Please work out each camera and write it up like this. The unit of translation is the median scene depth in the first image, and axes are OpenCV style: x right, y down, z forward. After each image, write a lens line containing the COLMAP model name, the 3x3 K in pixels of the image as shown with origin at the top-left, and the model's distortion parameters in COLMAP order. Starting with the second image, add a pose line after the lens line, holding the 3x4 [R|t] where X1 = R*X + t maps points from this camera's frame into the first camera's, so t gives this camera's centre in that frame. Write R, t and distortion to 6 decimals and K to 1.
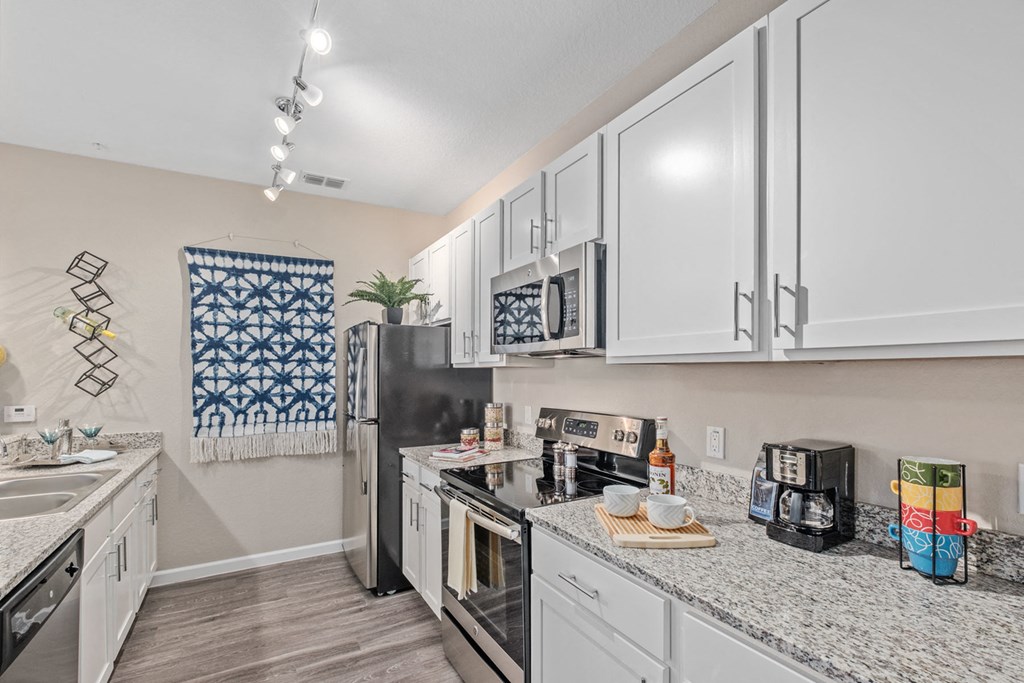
lens RADIAL K [[464.5, 0, 512.0], [0, 464.5, 341.5], [0, 0, 1]] dist [-0.001778, -0.000948]
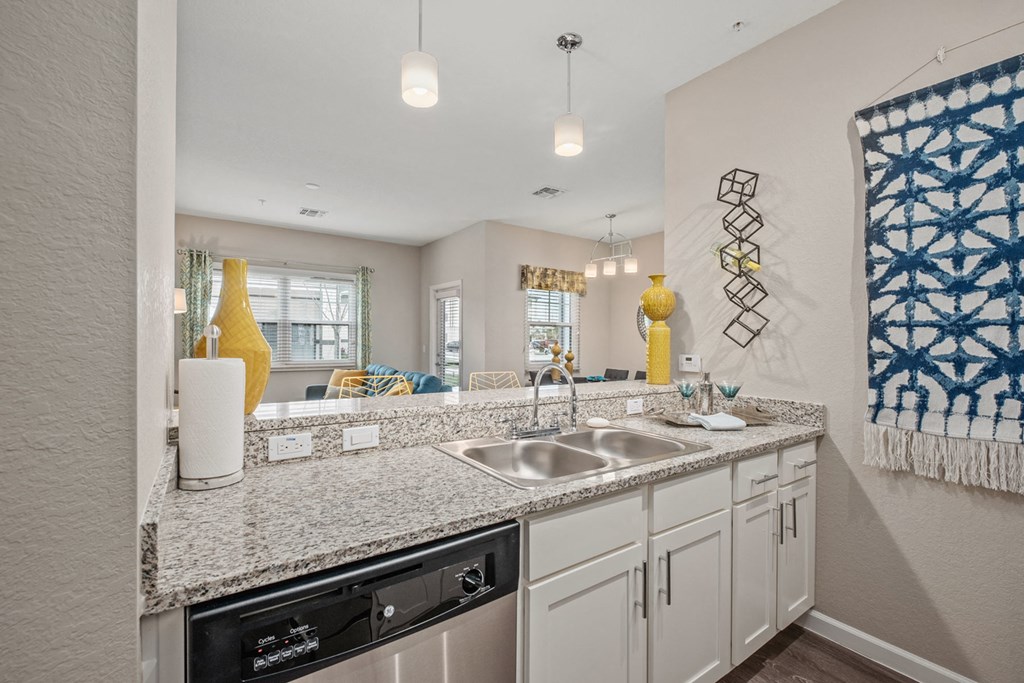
lens RADIAL K [[464.5, 0, 512.0], [0, 464.5, 341.5], [0, 0, 1]] dist [-0.001778, -0.000948]
pose [[0.121195, 0.010644, -0.992572, -0.148742], [0.041872, 0.998998, 0.015826, 0.072063], [0.991745, -0.043479, 0.120628, 0.465802]]
